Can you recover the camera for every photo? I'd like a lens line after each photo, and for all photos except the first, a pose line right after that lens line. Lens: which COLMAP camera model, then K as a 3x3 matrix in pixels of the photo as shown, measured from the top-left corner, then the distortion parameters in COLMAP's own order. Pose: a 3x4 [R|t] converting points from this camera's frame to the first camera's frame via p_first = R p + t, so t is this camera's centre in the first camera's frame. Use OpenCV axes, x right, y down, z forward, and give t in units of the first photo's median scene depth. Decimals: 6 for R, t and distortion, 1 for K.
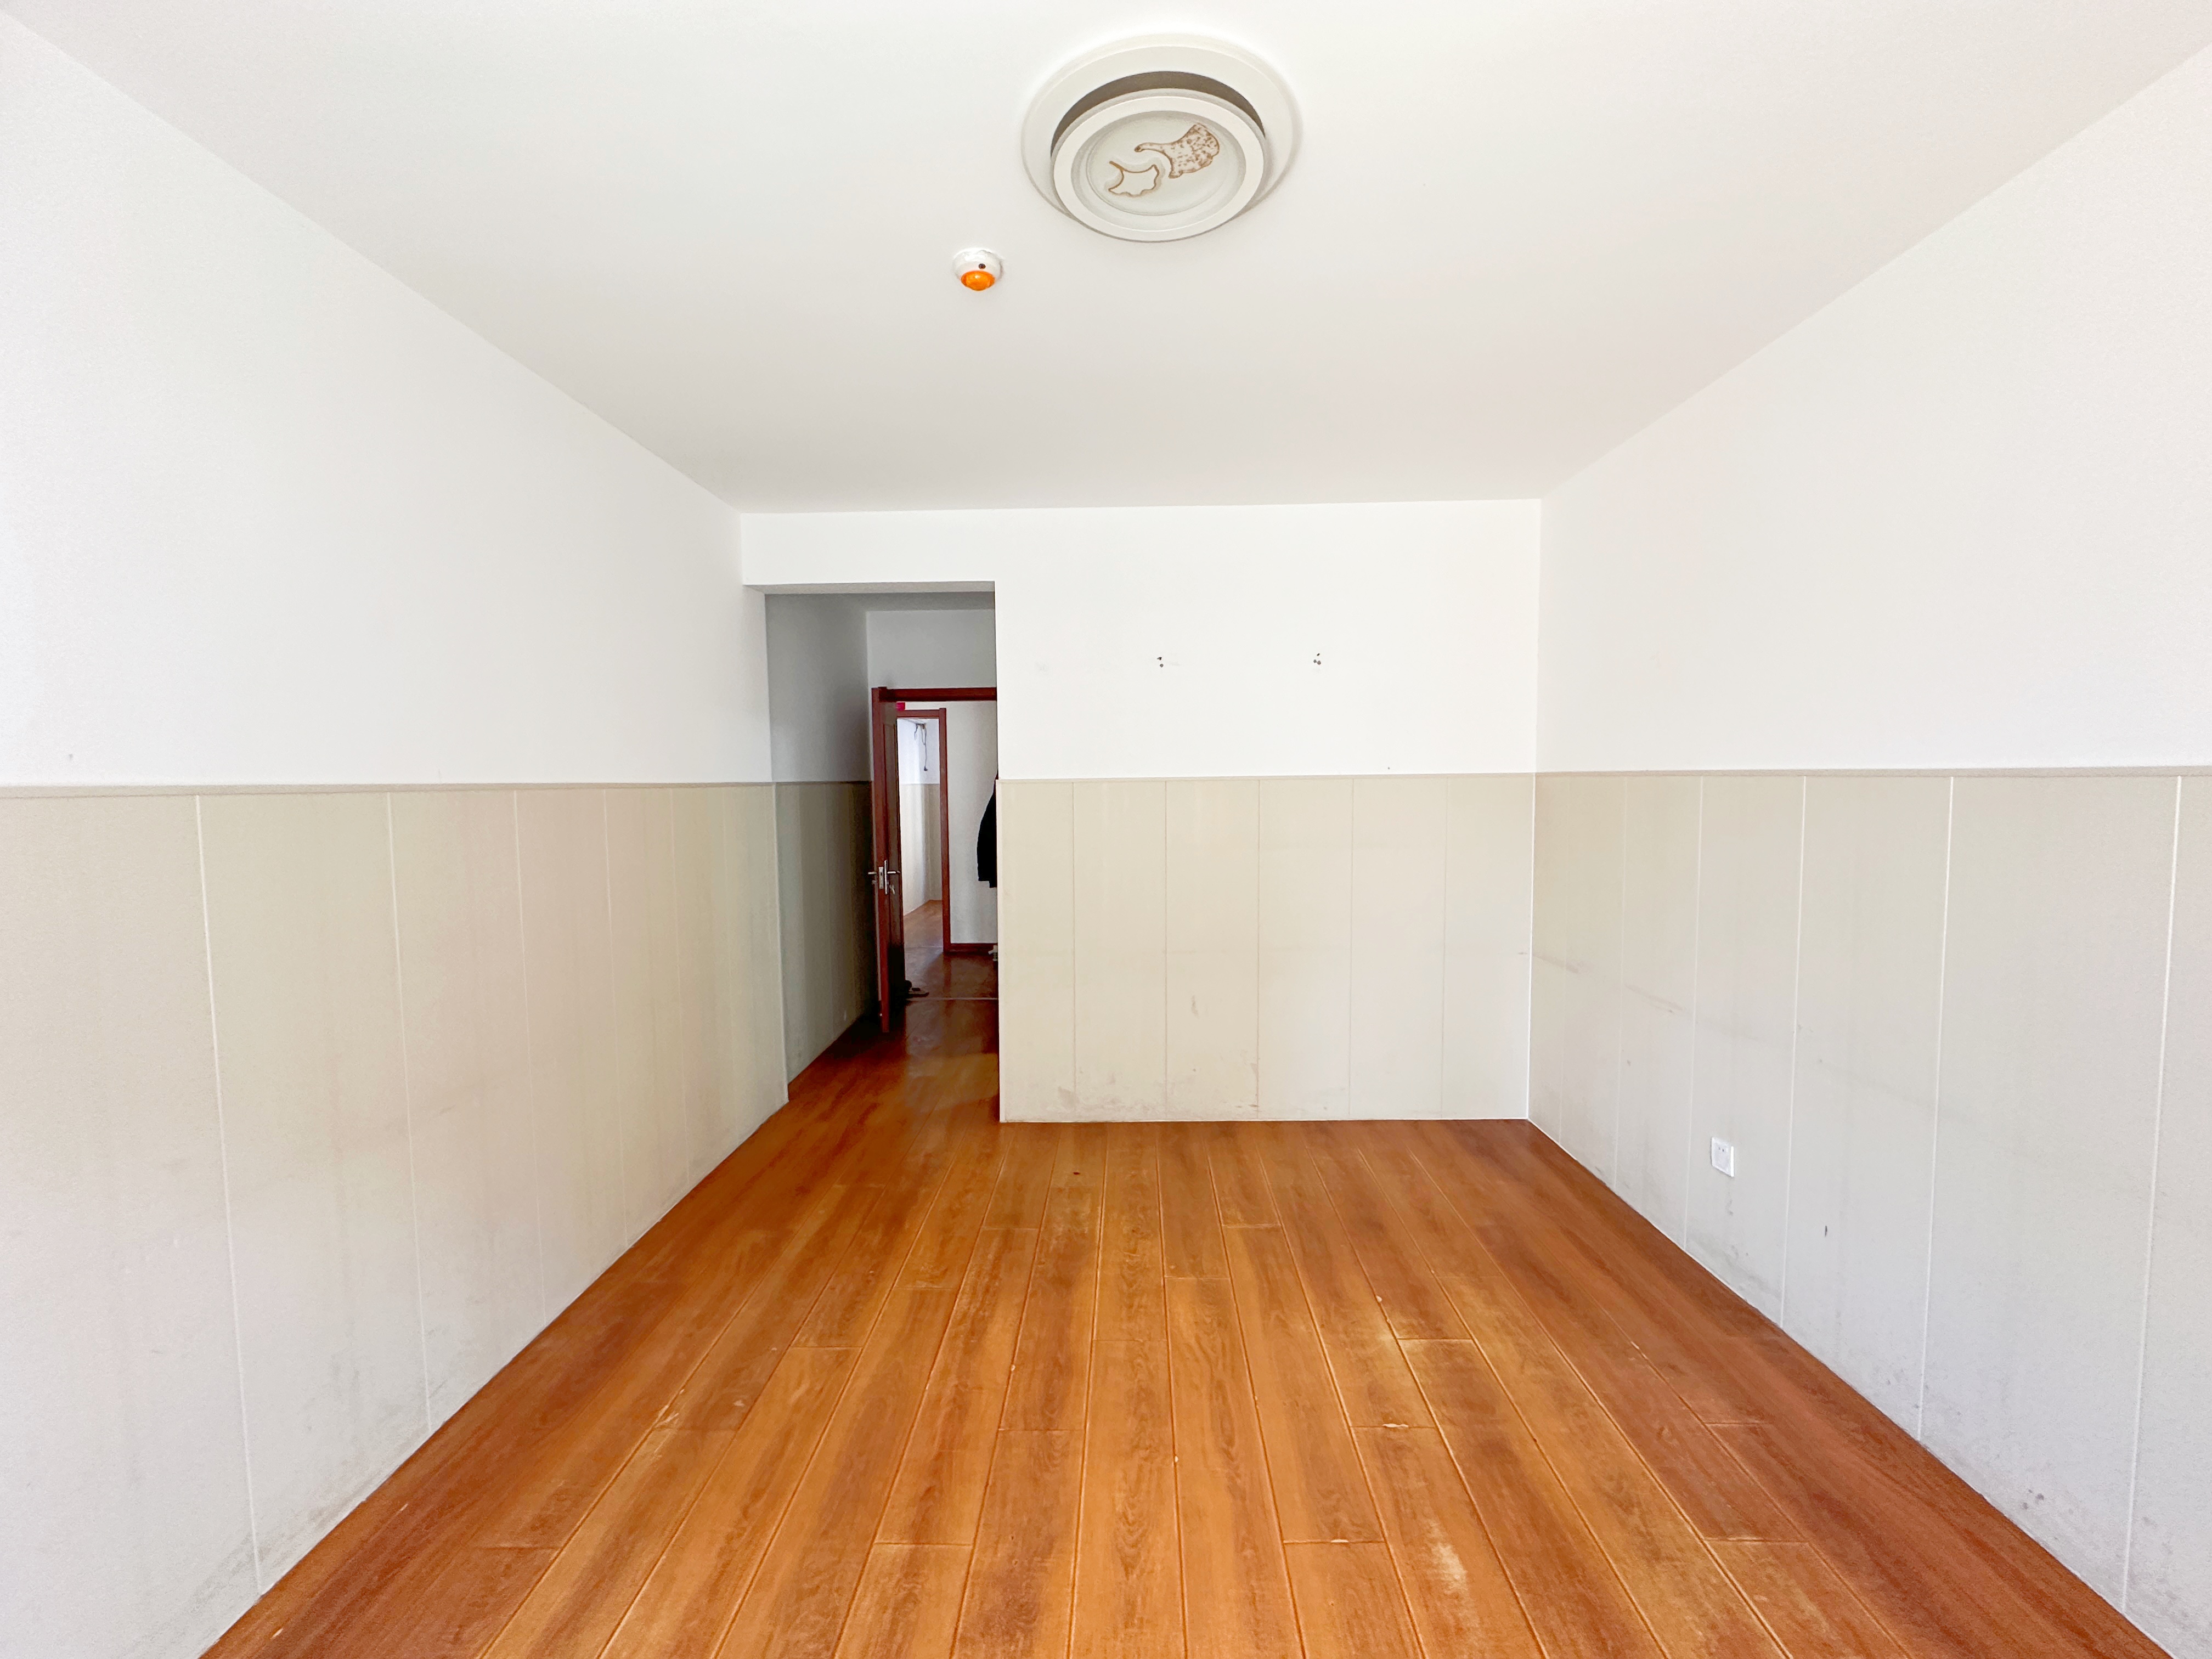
lens RADIAL K [[883.6, 0, 1106.0], [0, 883.6, 829.5], [0, 0, 1]] dist [-0.001764, -0.000082]
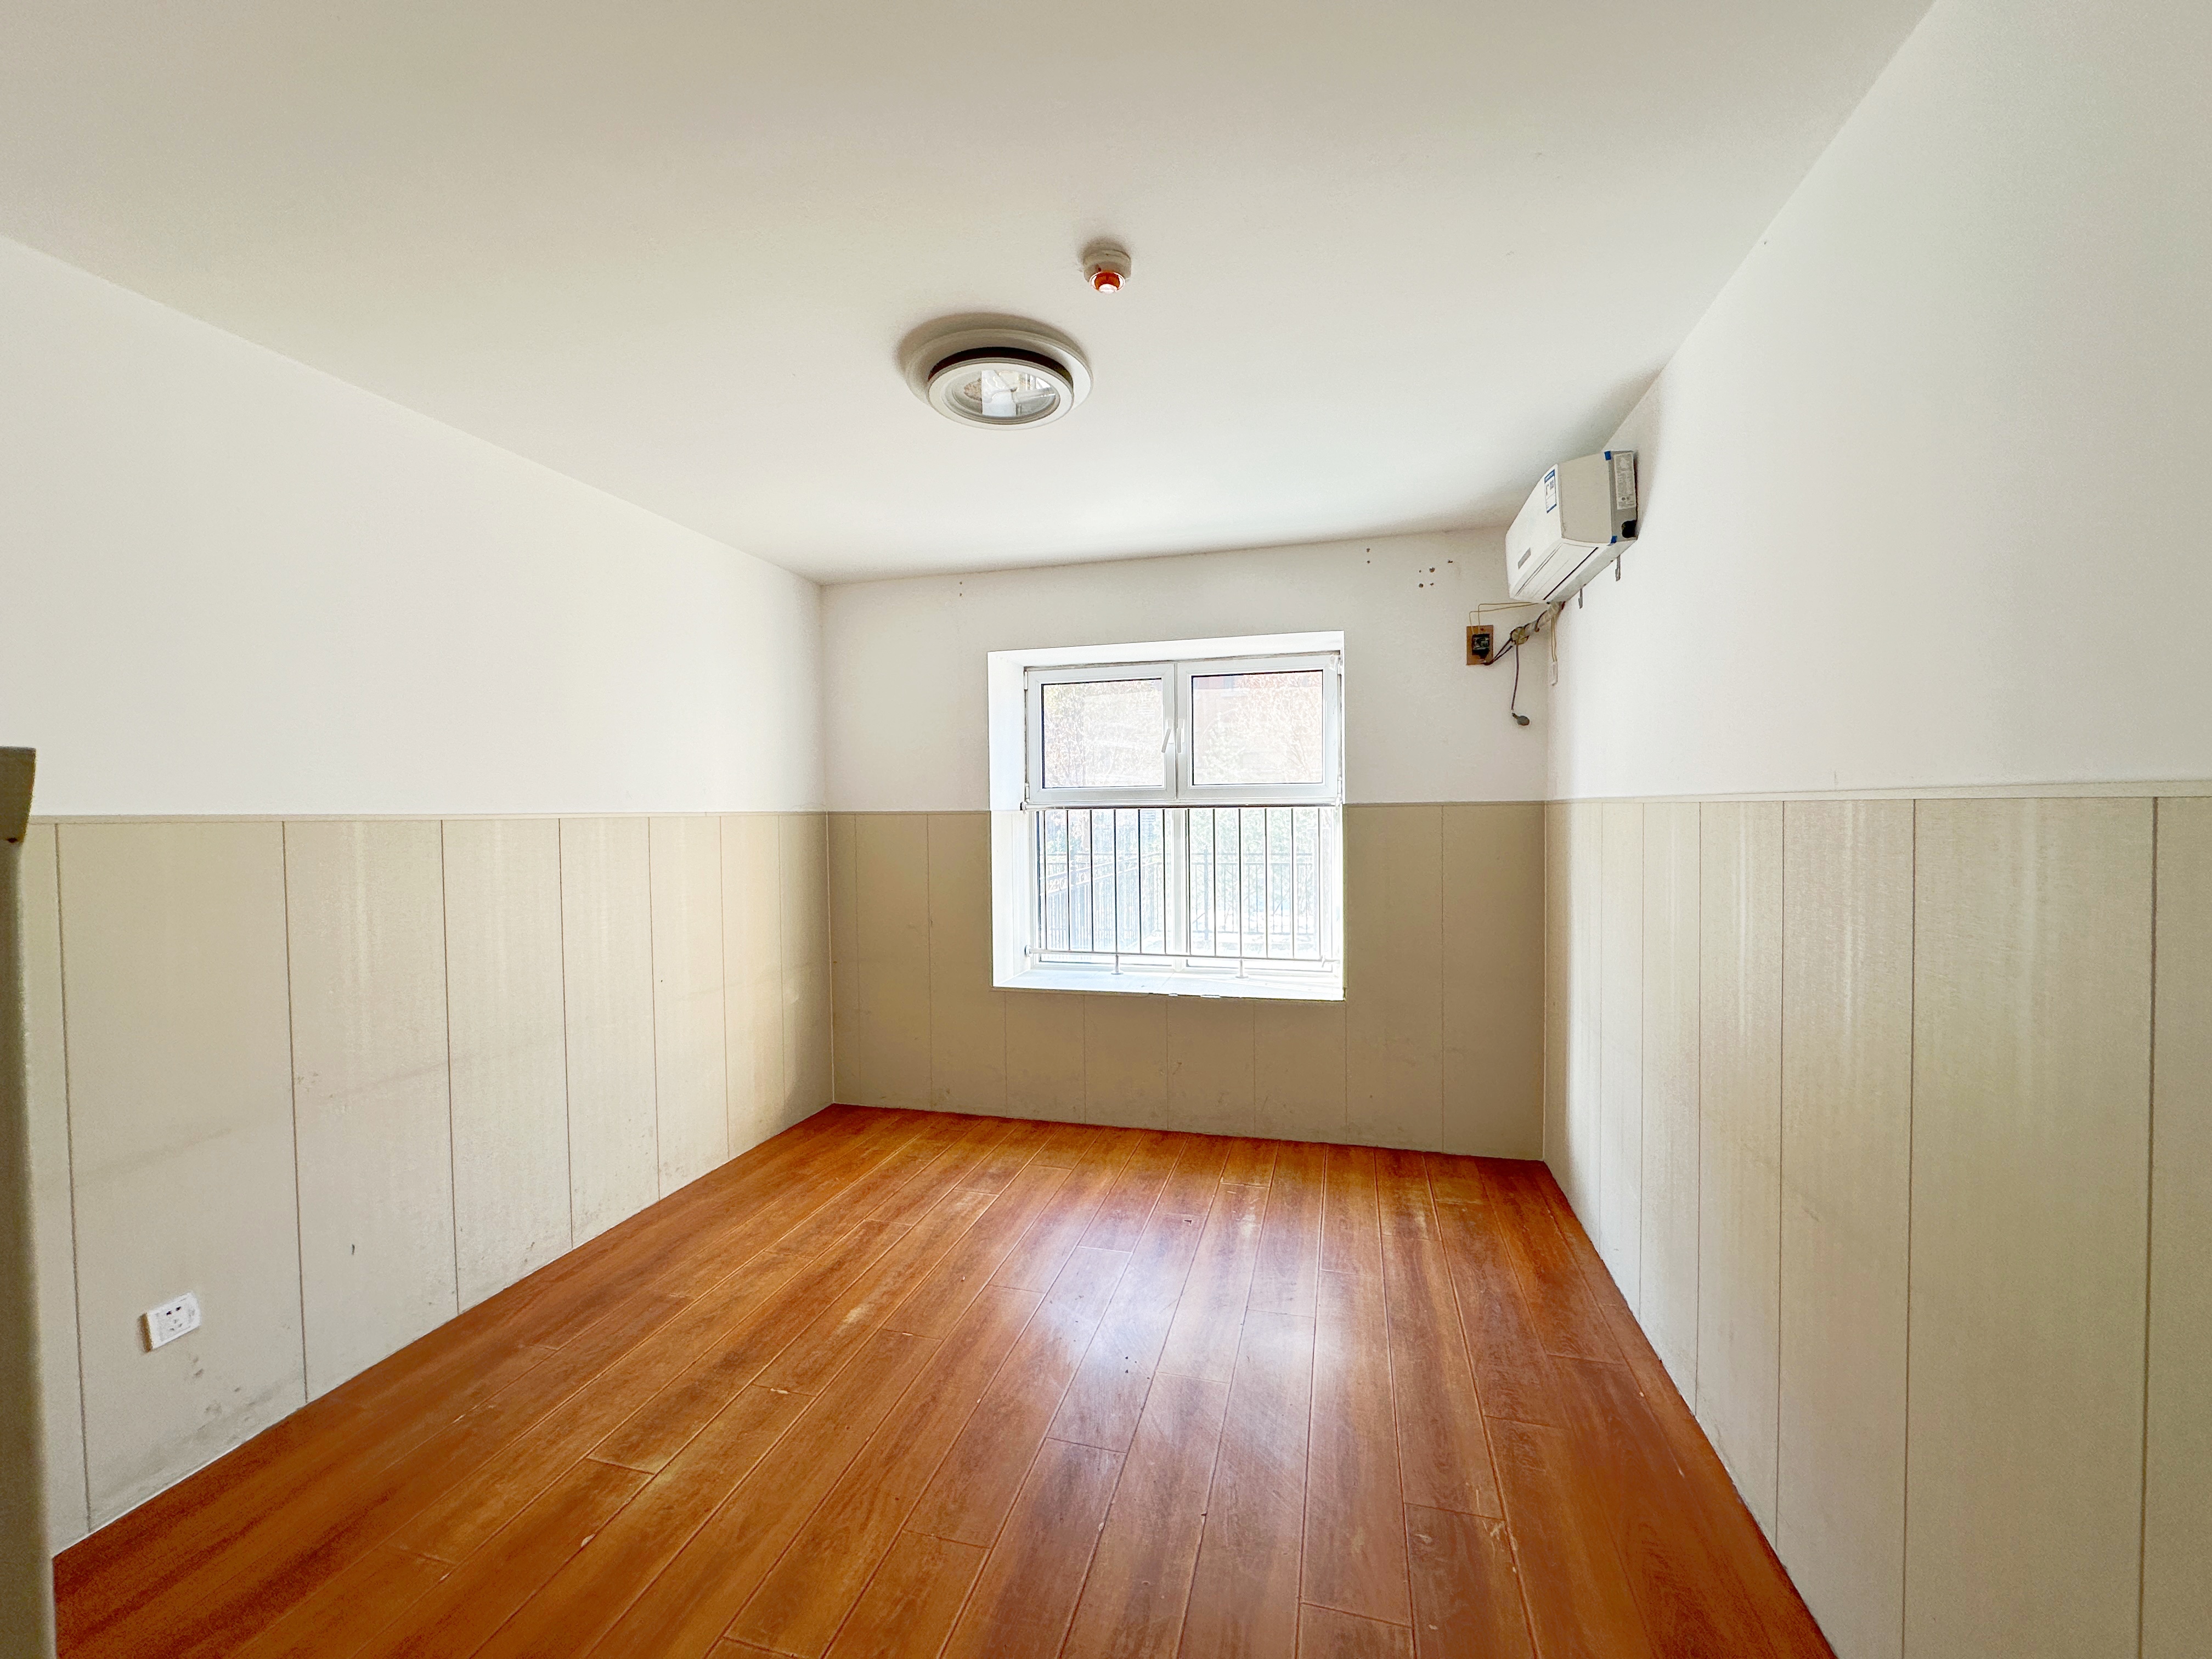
lens RADIAL K [[883.6, 0, 1106.0], [0, 883.6, 829.5], [0, 0, 1]] dist [-0.001764, -0.000082]
pose [[-0.972270, 0.017924, 0.233174, -0.314450], [0.036730, 0.996388, 0.076564, -0.093214], [-0.230959, 0.083005, -0.969416, 1.751709]]
